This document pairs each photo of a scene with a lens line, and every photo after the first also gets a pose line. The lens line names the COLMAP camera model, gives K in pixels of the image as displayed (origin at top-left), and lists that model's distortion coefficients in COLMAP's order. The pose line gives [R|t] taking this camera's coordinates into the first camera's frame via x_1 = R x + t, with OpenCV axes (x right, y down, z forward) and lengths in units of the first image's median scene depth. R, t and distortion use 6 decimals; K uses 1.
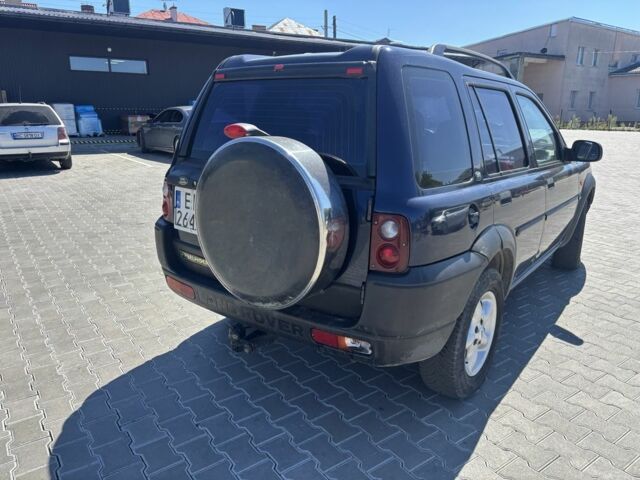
lens RADIAL K [[480.5, 0, 318.5], [0, 480.5, 248.5], [0, 0, 1]] dist [0.042945, -0.052692]
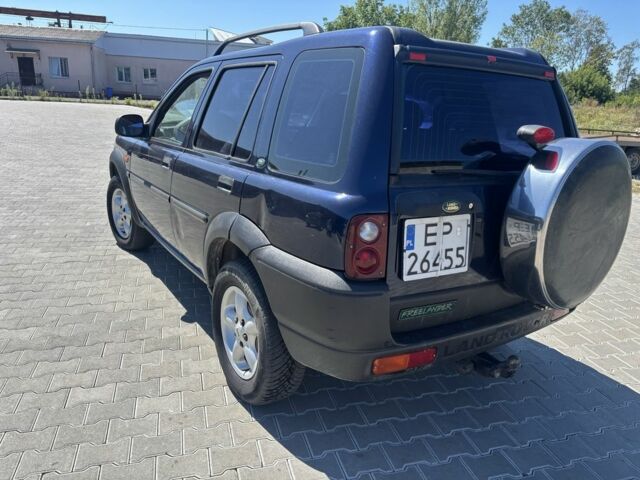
lens RADIAL K [[480.5, 0, 318.5], [0, 480.5, 248.5], [0, 0, 1]] dist [0.042945, -0.052692]
pose [[0.329002, -0.268702, 0.905294, -0.953679], [0.207210, 0.955842, 0.208401, -0.256301], [-0.921315, 0.119021, 0.370151, 0.877343]]
